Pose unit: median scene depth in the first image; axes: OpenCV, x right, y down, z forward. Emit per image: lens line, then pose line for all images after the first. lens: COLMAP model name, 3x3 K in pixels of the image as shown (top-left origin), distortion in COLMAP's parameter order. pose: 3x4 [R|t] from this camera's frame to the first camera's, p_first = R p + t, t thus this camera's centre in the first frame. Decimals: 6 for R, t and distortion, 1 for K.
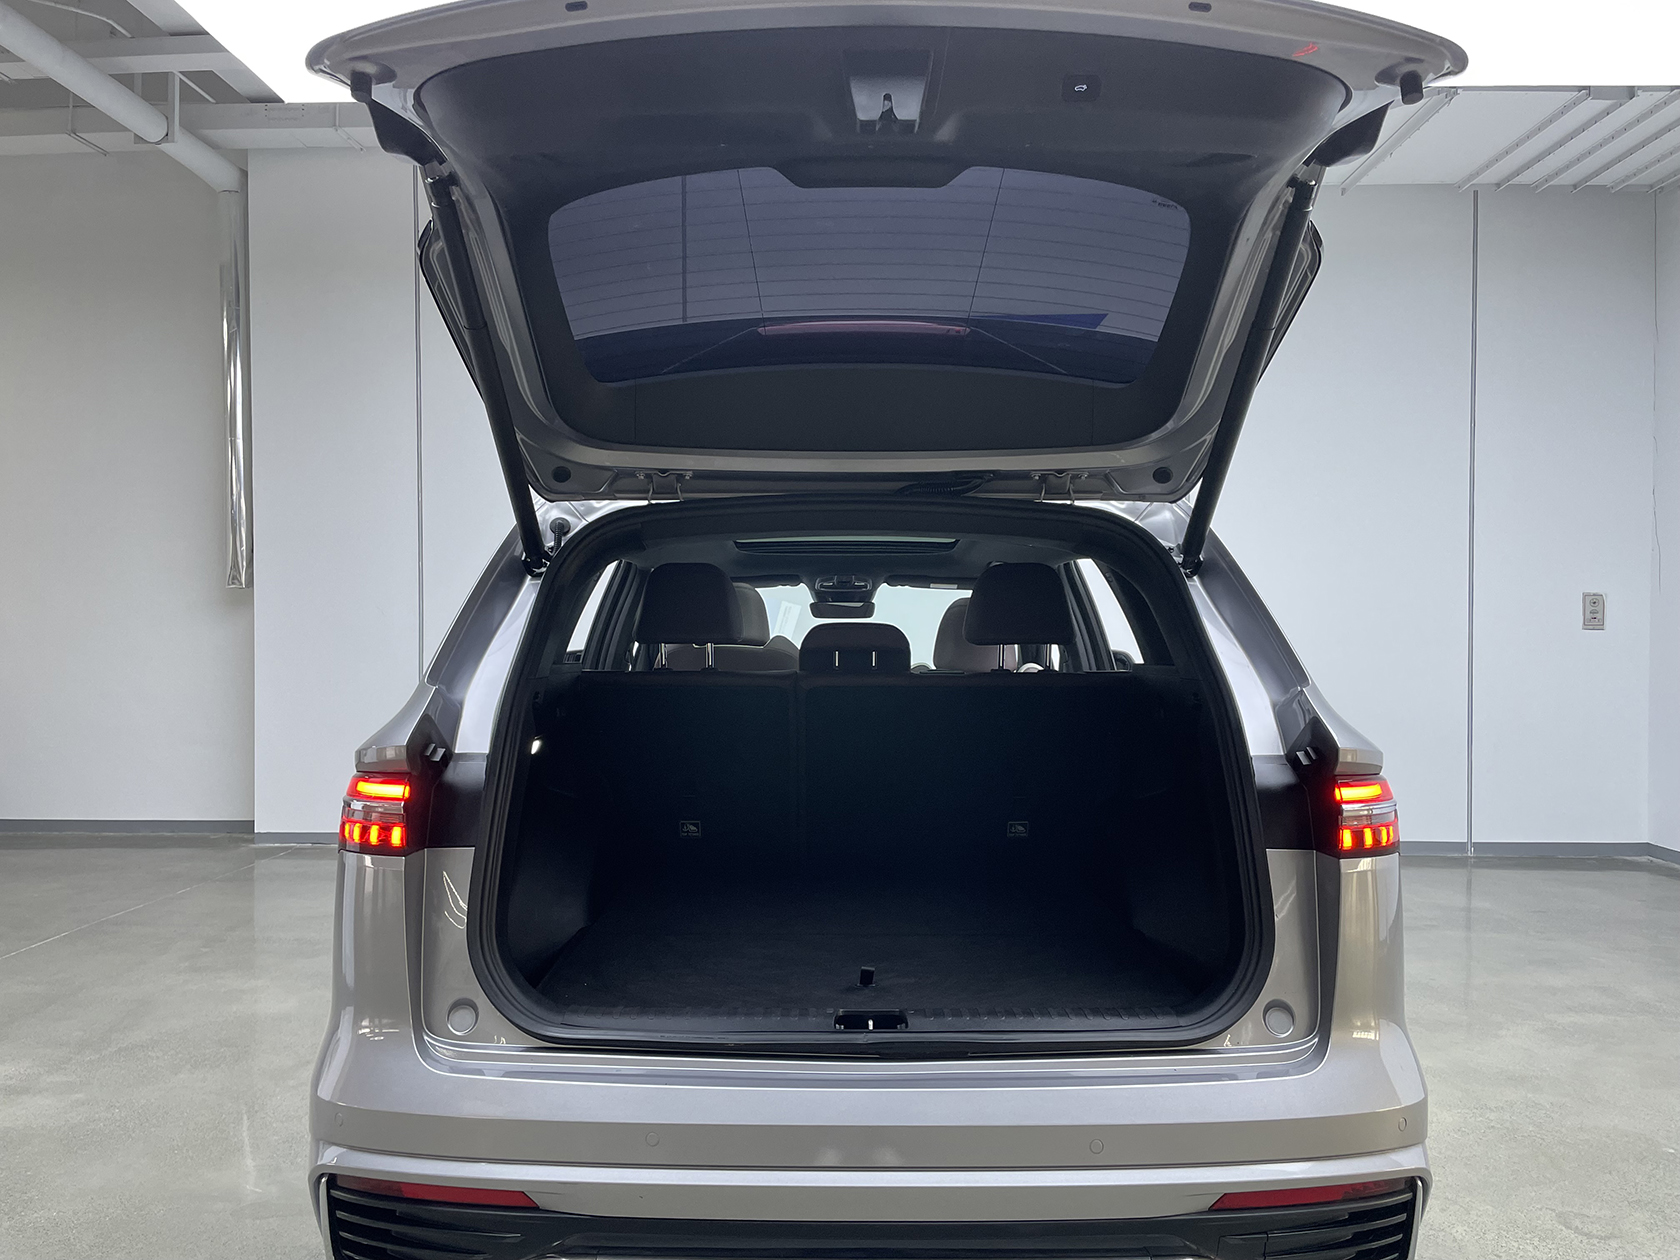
lens RADIAL K [[1261.0, 0, 829.5], [0, 1261.0, 654.0], [0, 0, 1]] dist [0.093867, -0.127327]
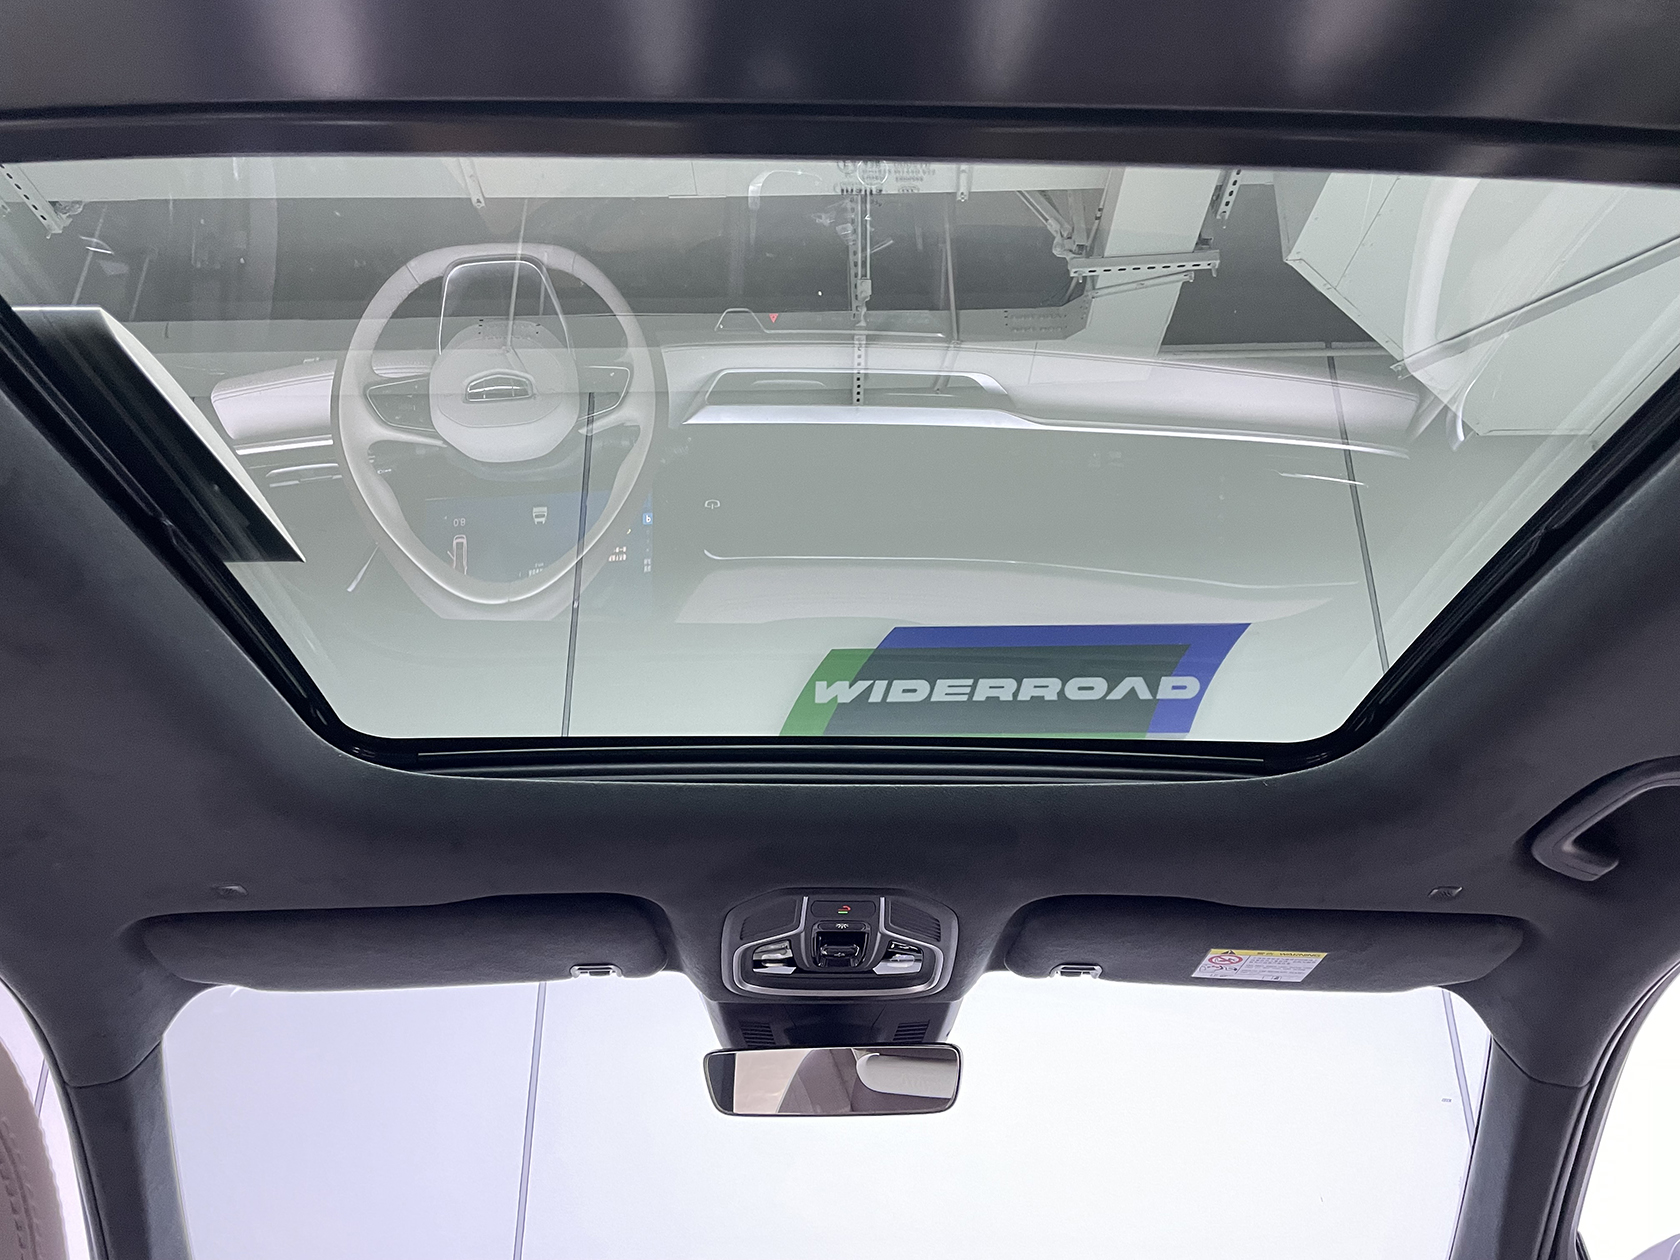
lens RADIAL K [[1219.9, 0, 836.7], [0, 1219.9, 638.6], [0, 0, 1]] dist [0.092781, -0.120065]
pose [[0.999748, 0.005546, 0.021772, 0.010554], [0.004137, 0.907054, -0.420995, -0.021366], [-0.022083, 0.420978, 0.906802, 1.385301]]
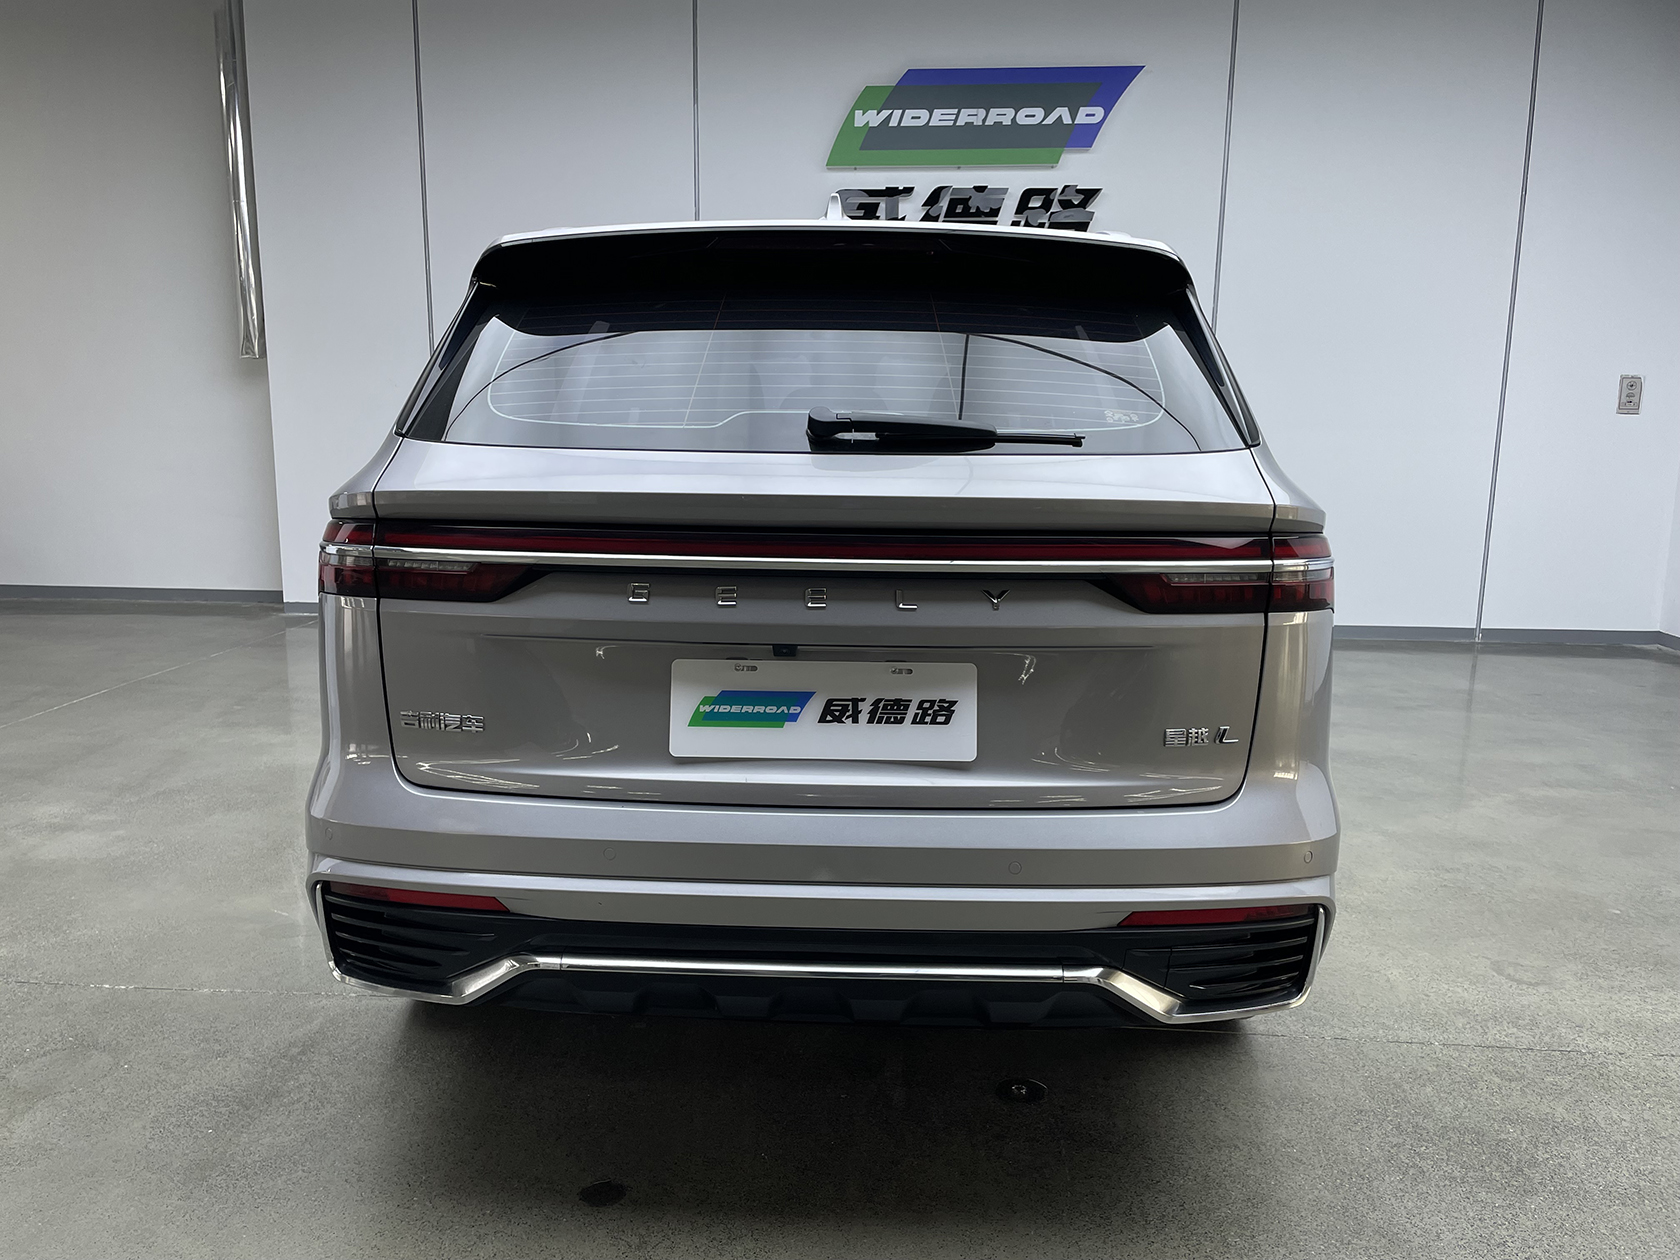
lens RADIAL K [[1262.7, 0, 822.5], [0, 1262.7, 651.5], [0, 0, 1]] dist [0.088431, -0.116000]
pose [[0.999436, 0.015515, -0.029777, 0.050282], [-0.010458, 0.986566, 0.163026, 0.019830], [0.031906, -0.162623, 0.986172, -0.028050]]
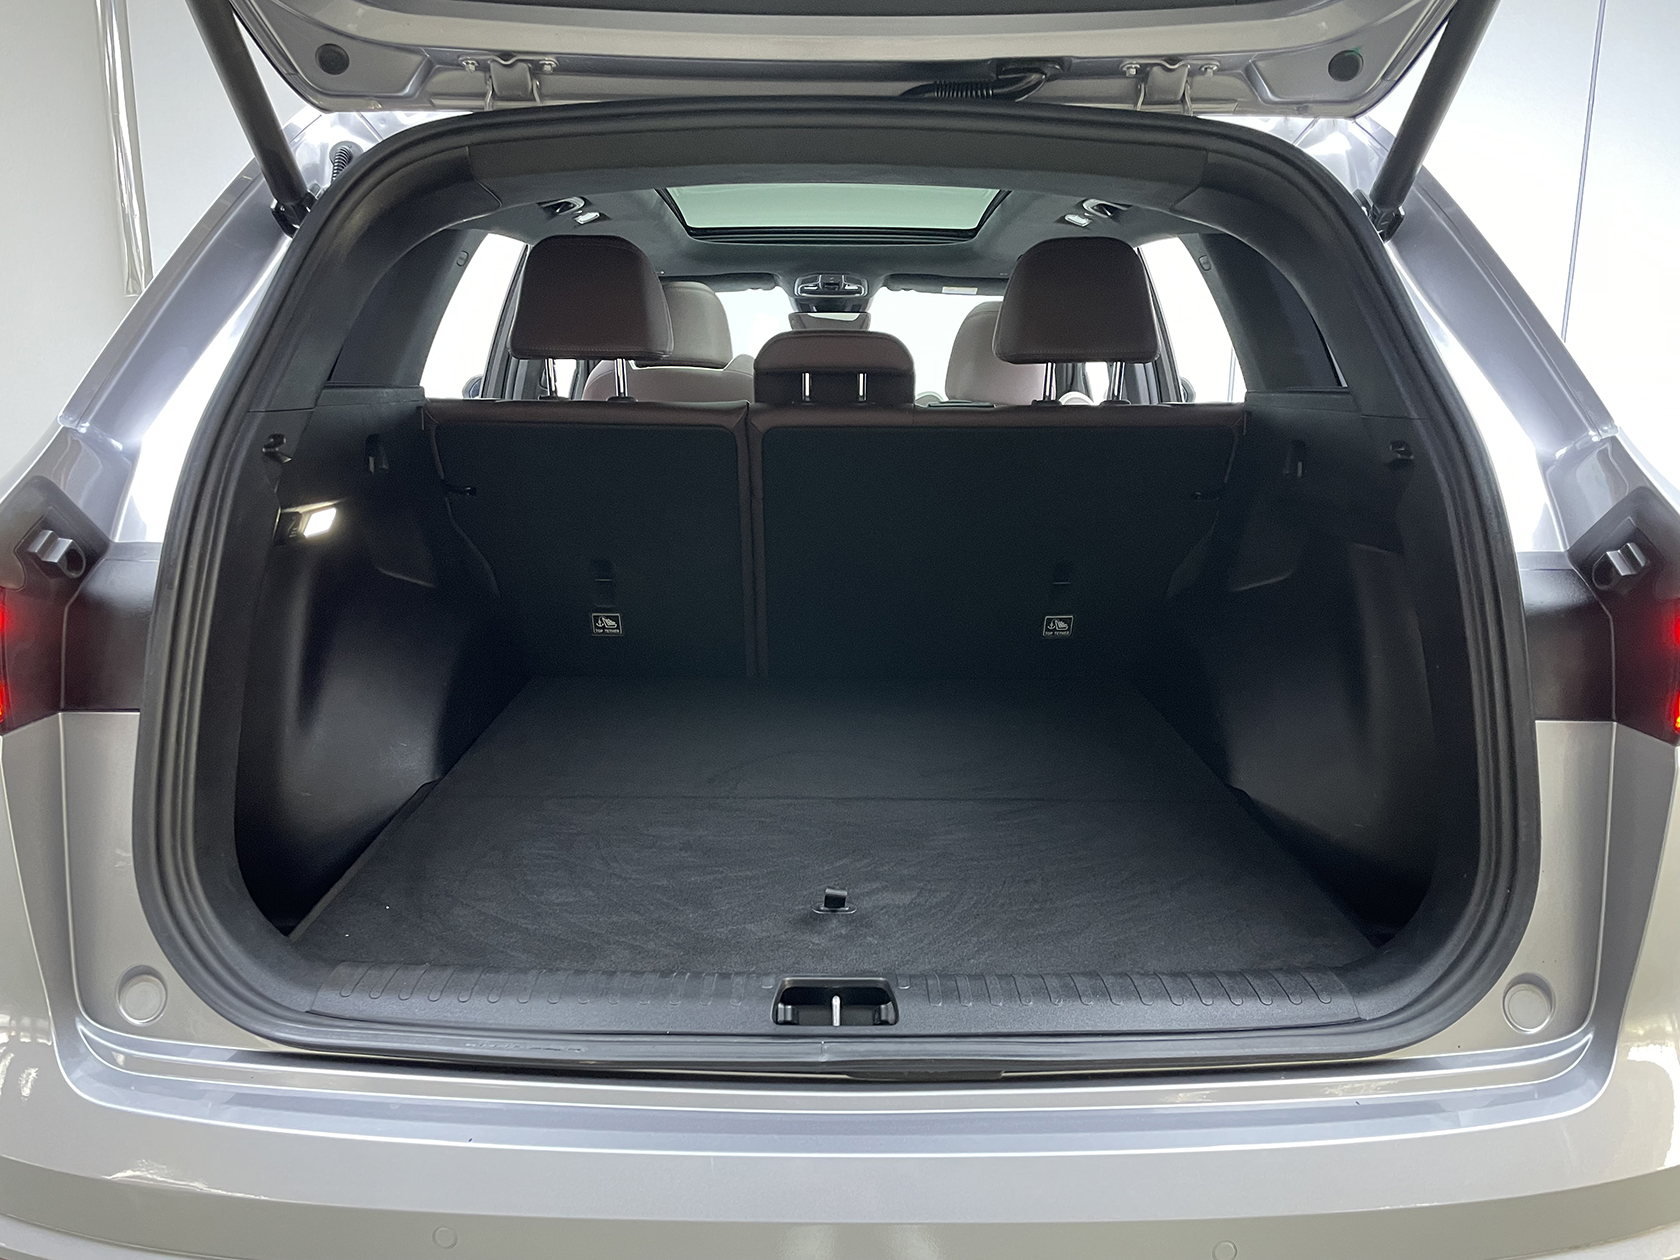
lens RADIAL K [[1261.0, 0, 829.5], [0, 1261.0, 654.0], [0, 0, 1]] dist [0.093867, -0.127327]
pose [[0.999989, 0.004584, -0.000960, 0.022476], [-0.004284, 0.978137, 0.207919, 0.004623], [0.001892, -0.207912, 0.978146, 0.350087]]
